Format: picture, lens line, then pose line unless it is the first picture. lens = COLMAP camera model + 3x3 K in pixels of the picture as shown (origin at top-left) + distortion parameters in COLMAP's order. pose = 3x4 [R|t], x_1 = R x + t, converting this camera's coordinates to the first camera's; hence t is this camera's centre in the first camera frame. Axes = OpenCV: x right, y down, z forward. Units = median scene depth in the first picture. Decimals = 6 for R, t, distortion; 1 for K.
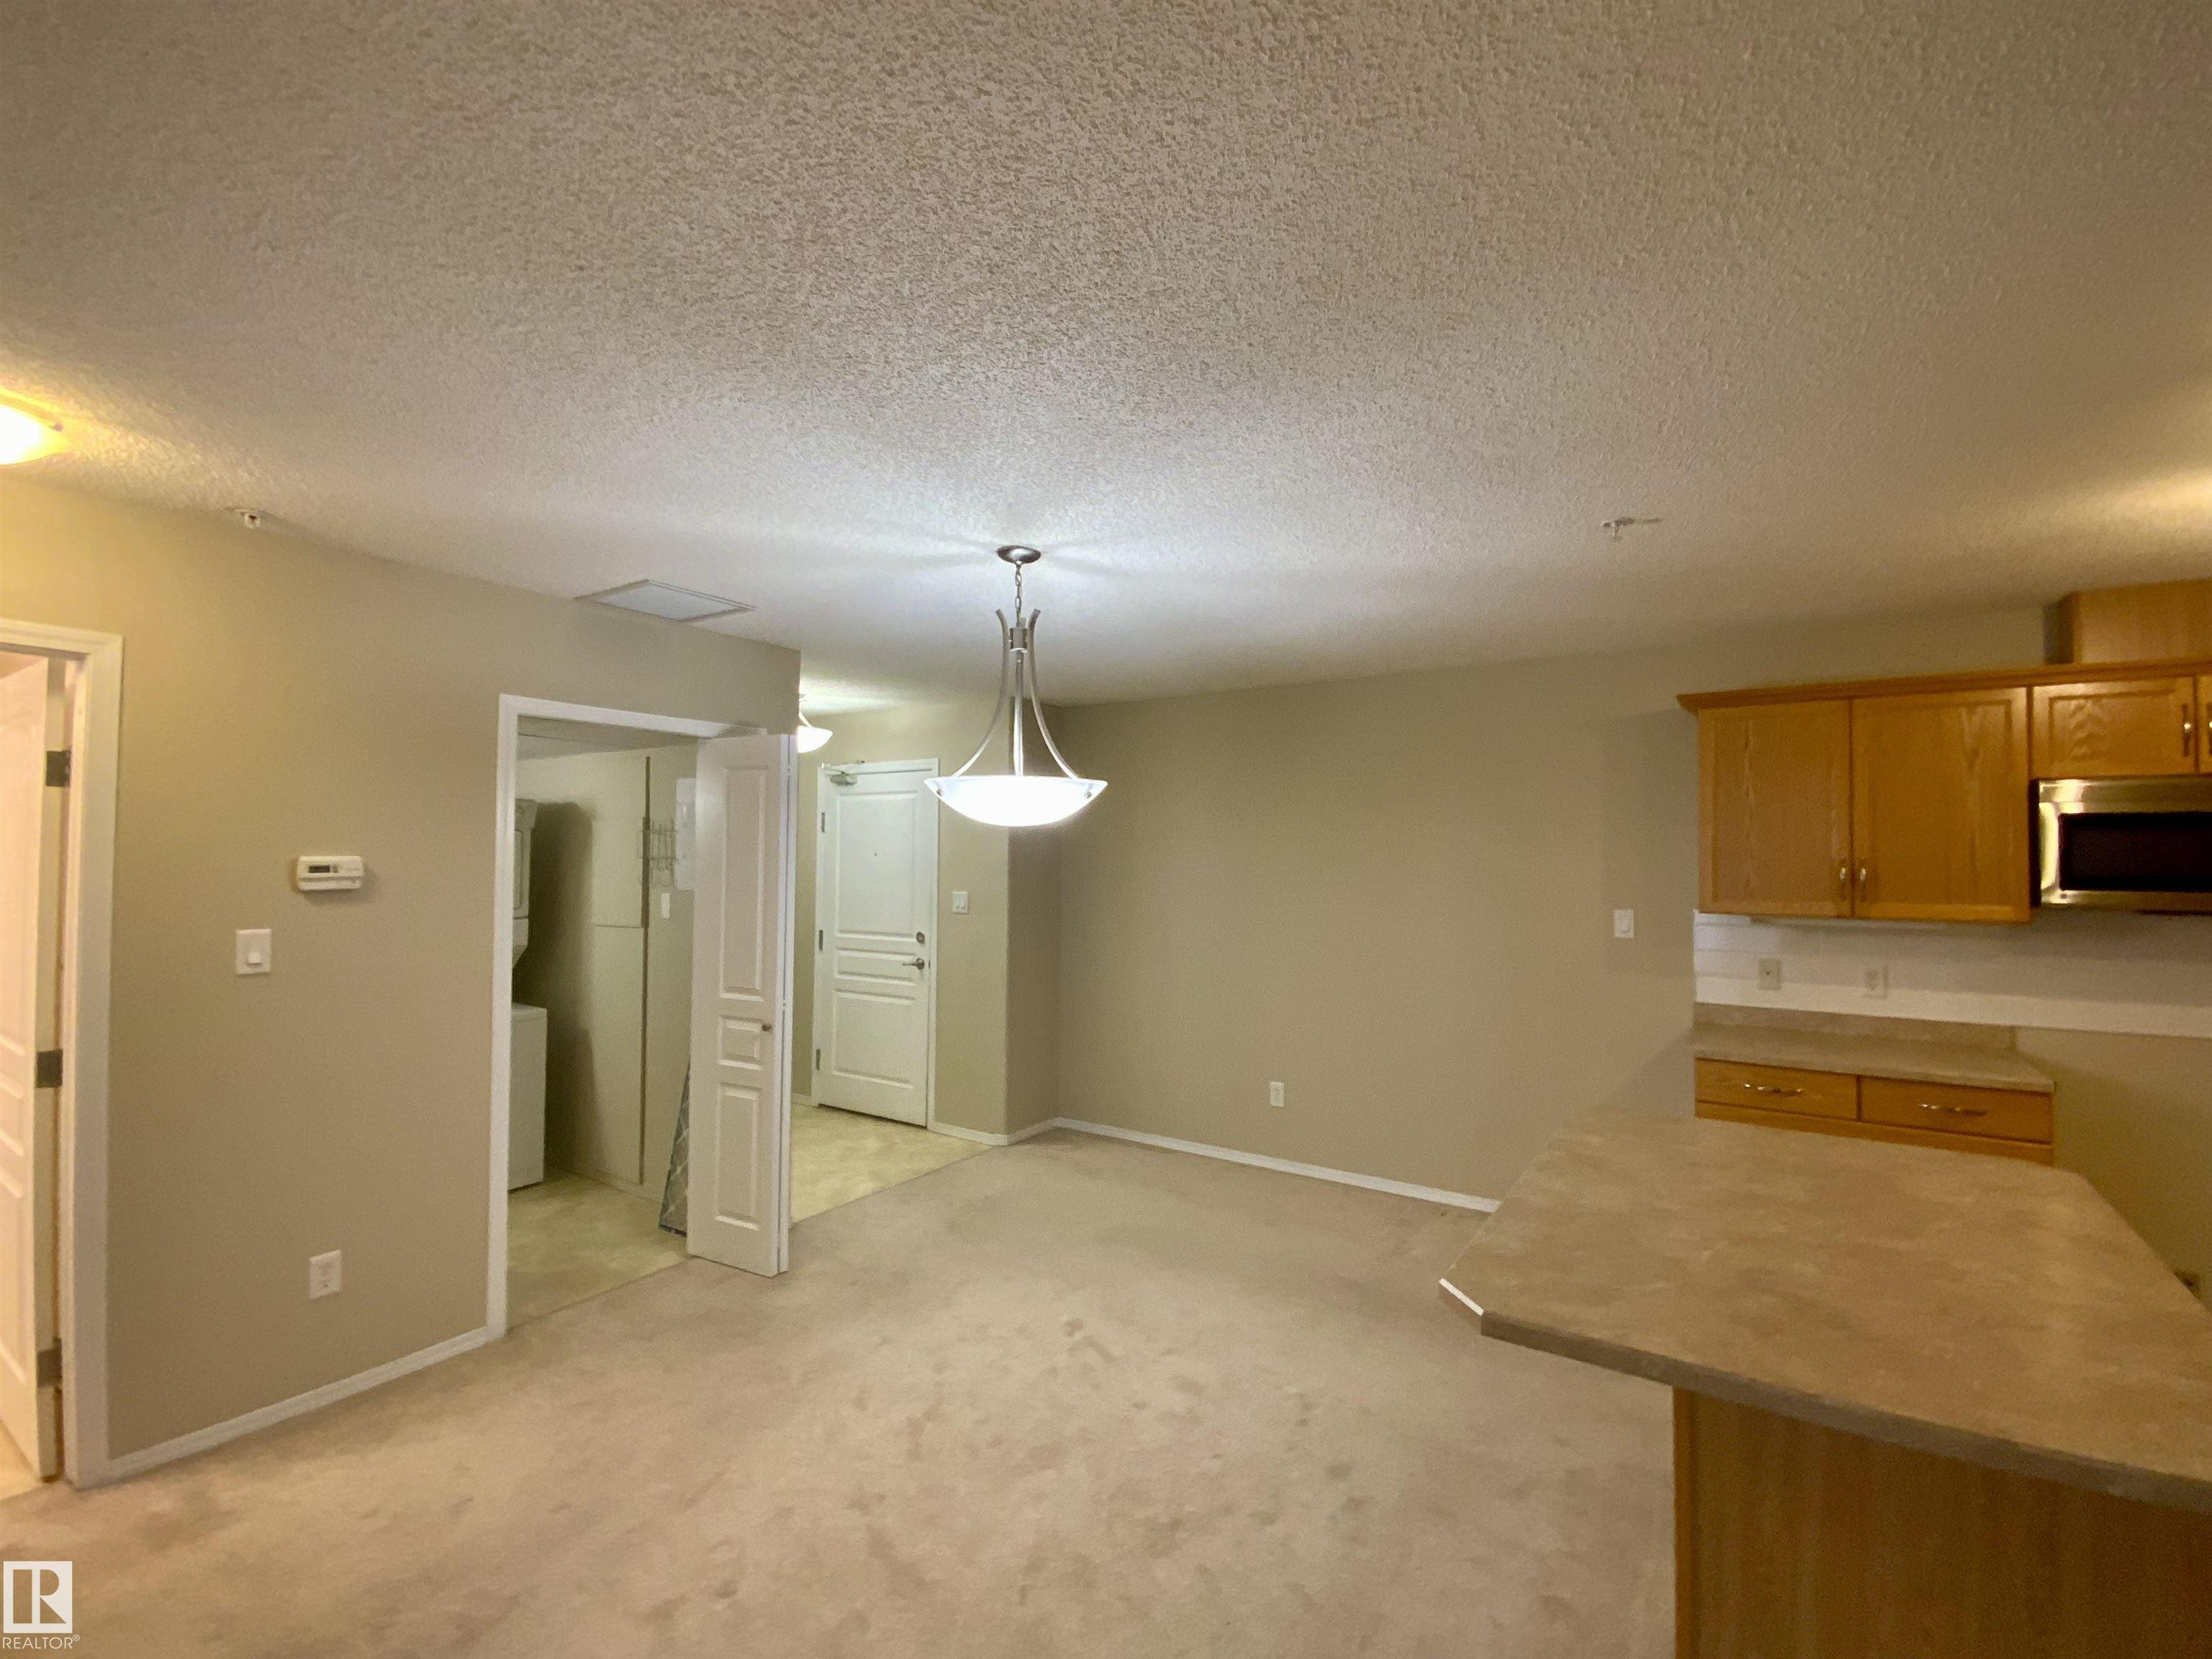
lens RADIAL K [[970.6, 0, 1106.0], [0, 970.6, 829.5], [0, 0, 1]] dist [-0.000110, -0.000055]
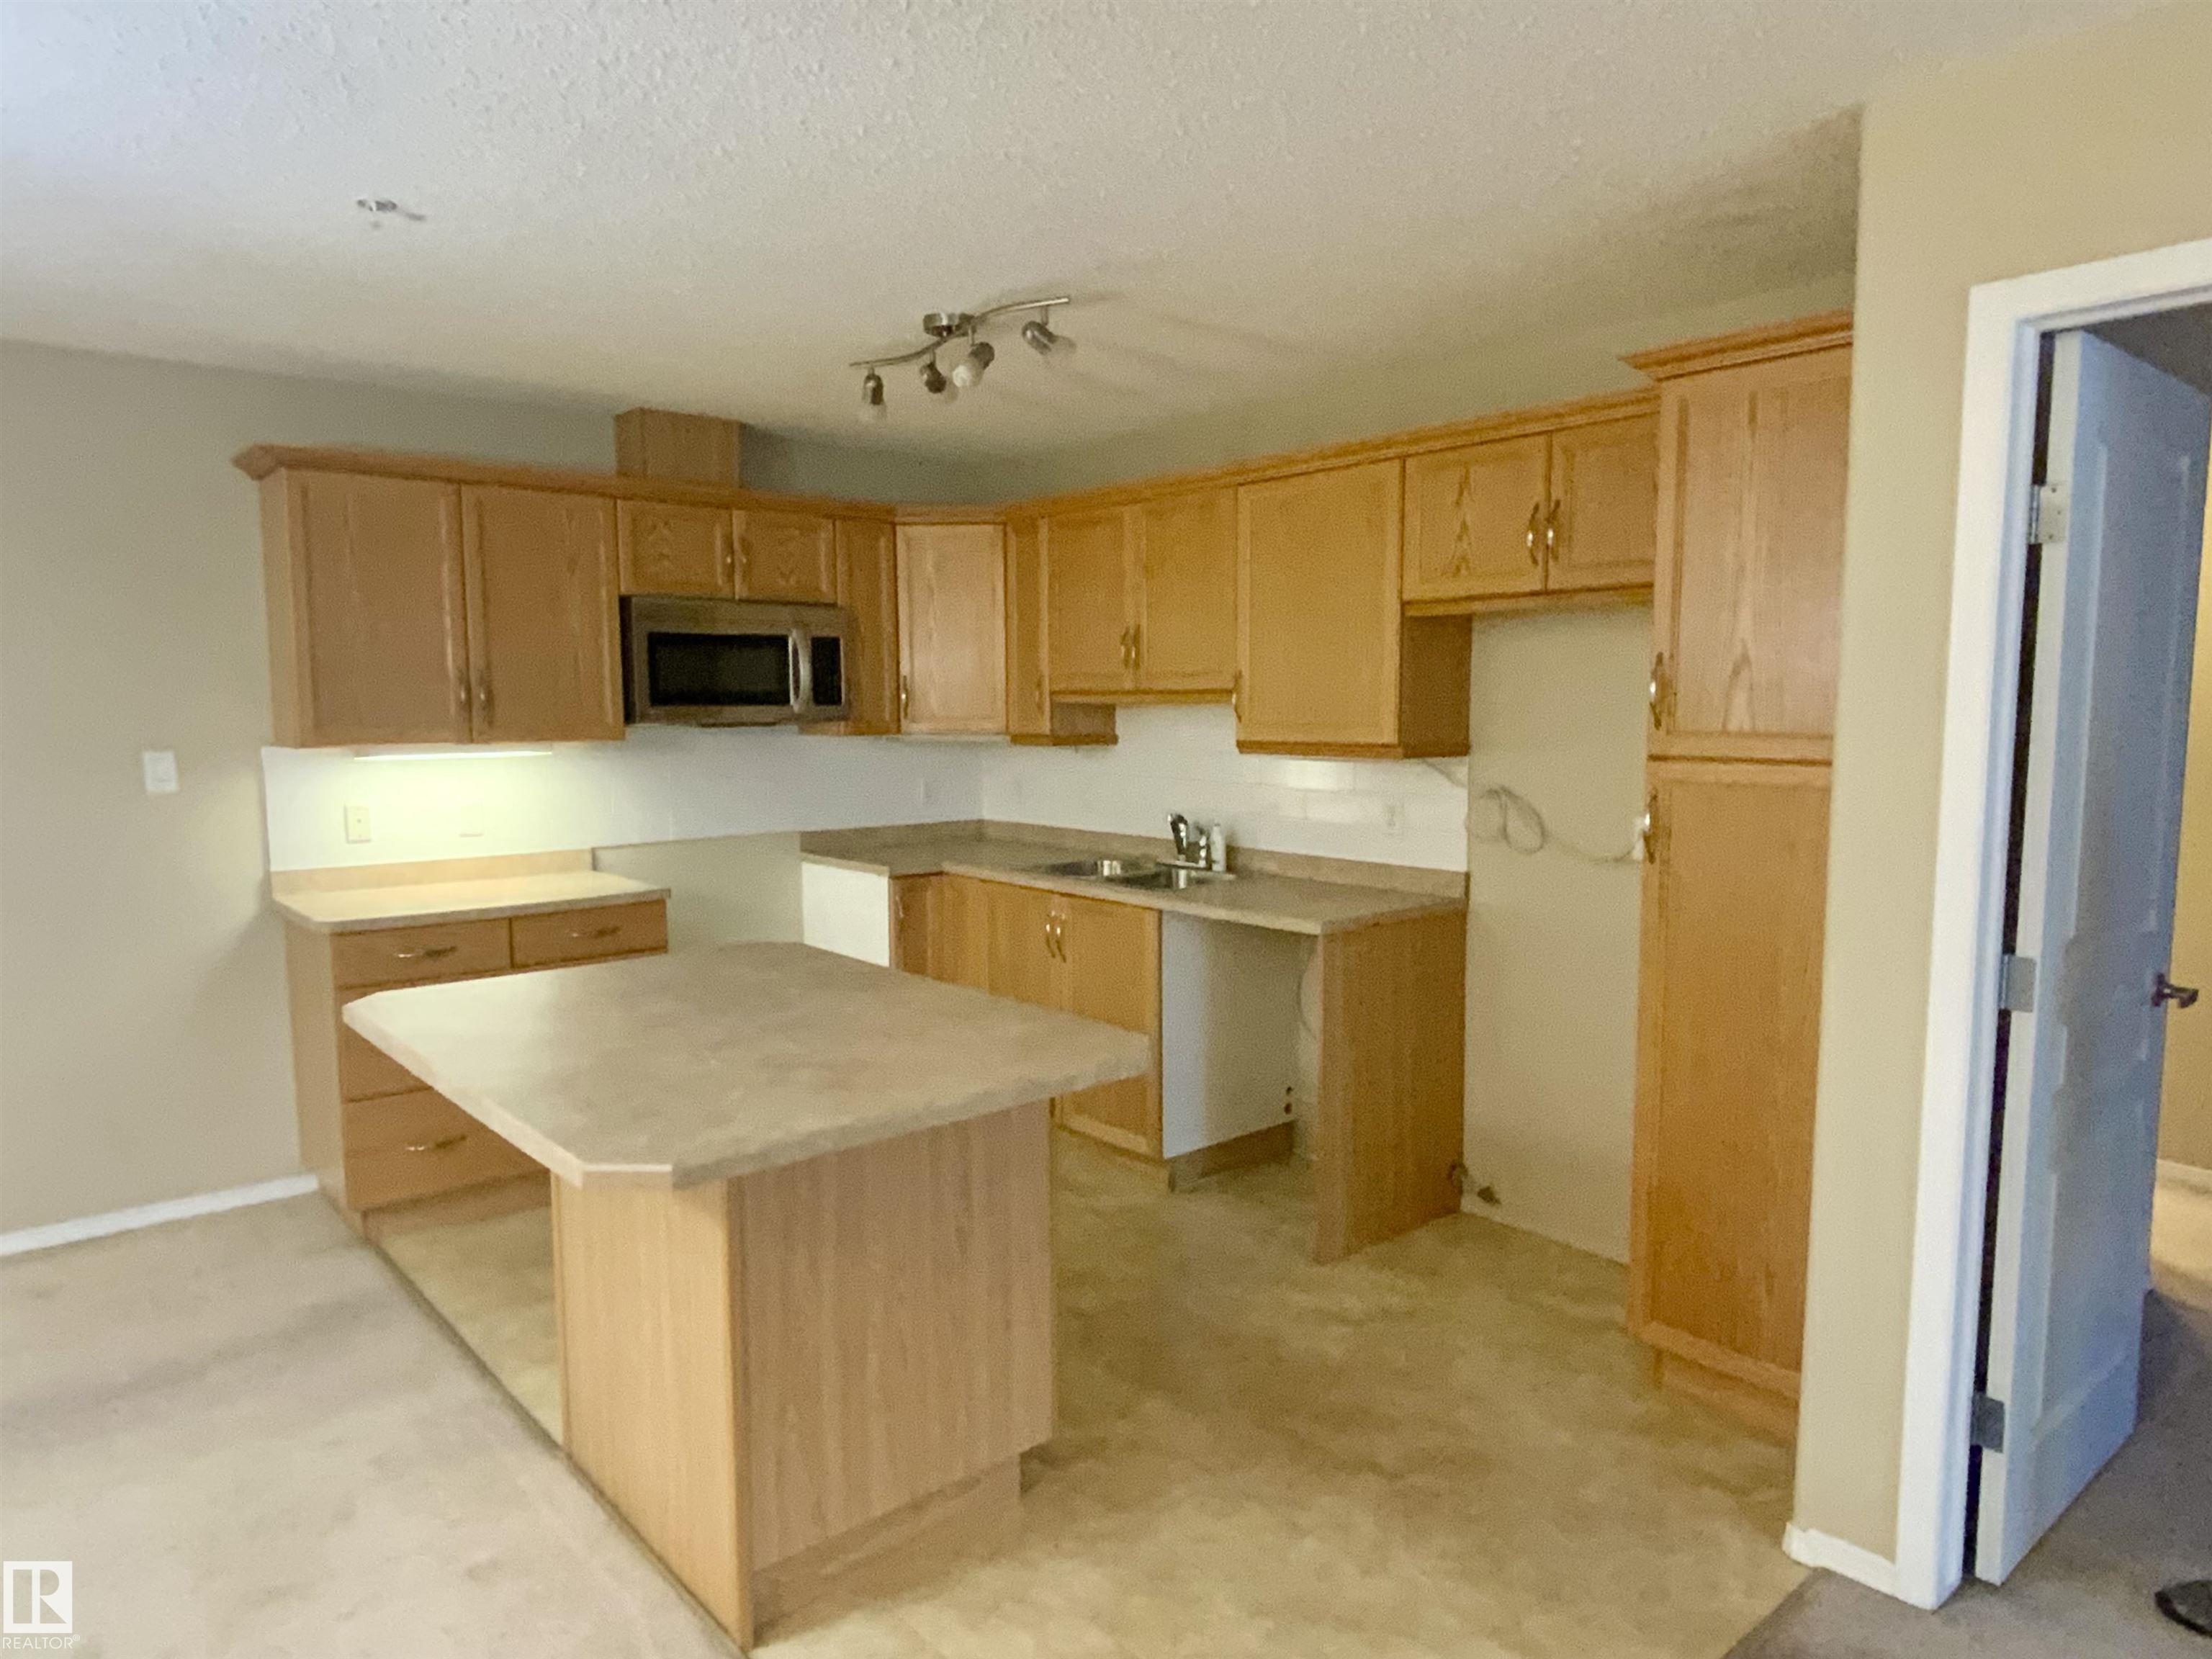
lens RADIAL K [[1384.2, 0, 1106.0], [0, 1384.2, 829.5], [0, 0, 1]] dist [0.031757, 0.001922]
pose [[0.285254, -0.100382, 0.953181, -0.395503], [-0.021491, 0.993580, 0.111068, 0.024589], [-0.958211, -0.052167, 0.281265, 0.161015]]
